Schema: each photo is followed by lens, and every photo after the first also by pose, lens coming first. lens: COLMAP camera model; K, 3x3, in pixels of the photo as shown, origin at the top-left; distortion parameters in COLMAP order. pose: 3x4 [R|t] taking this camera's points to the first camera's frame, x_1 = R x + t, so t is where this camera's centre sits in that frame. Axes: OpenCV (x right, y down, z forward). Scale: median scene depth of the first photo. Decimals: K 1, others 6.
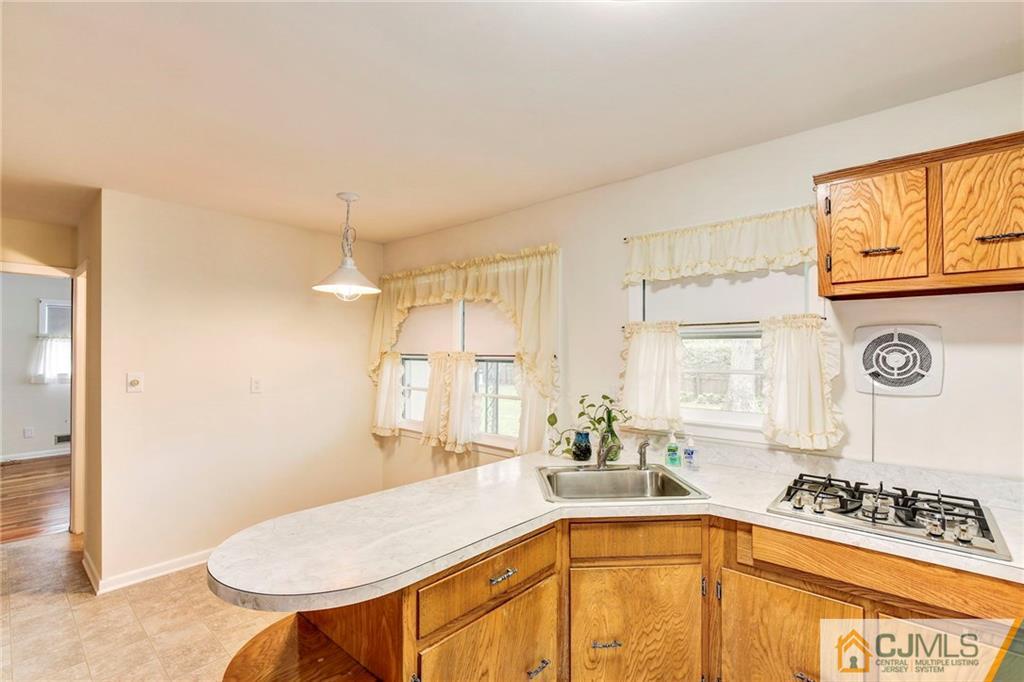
lens RADIAL K [[465.8, 0, 512.4], [0, 465.8, 343.6], [0, 0, 1]] dist [-0.016810, 0.004082]
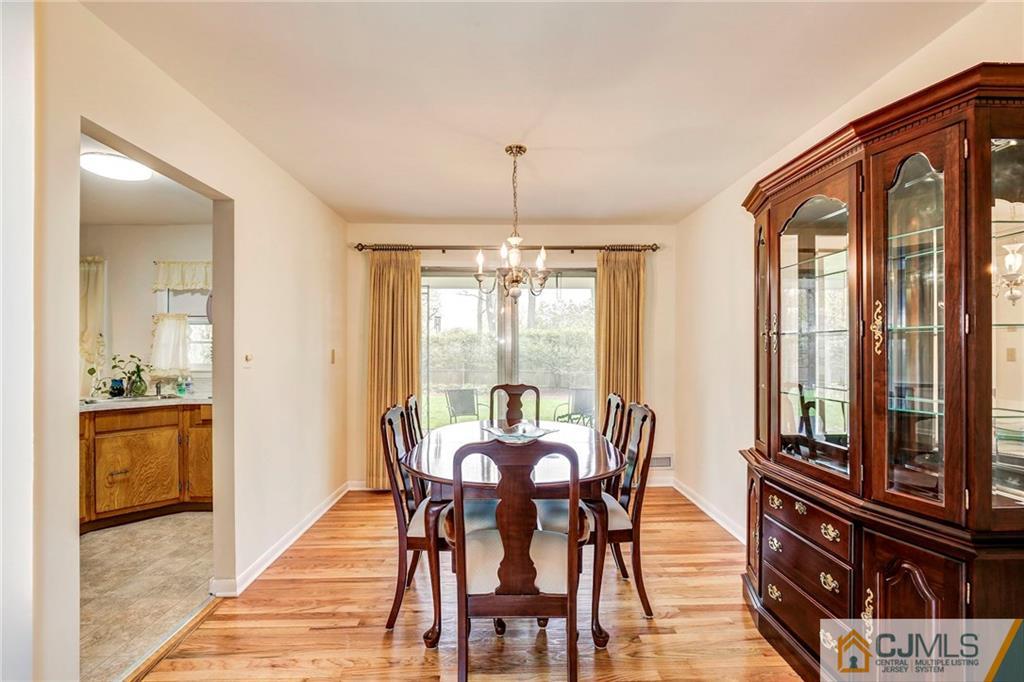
lens RADIAL K [[465.8, 0, 517.6], [0, 465.8, 346.1], [0, 0, 1]] dist [-0.016810, 0.004082]
pose [[0.726013, -0.000145, 0.687681, 0.060075], [-0.009323, 0.999906, 0.010054, 0.046182], [-0.687618, -0.013711, 0.725943, -1.170871]]
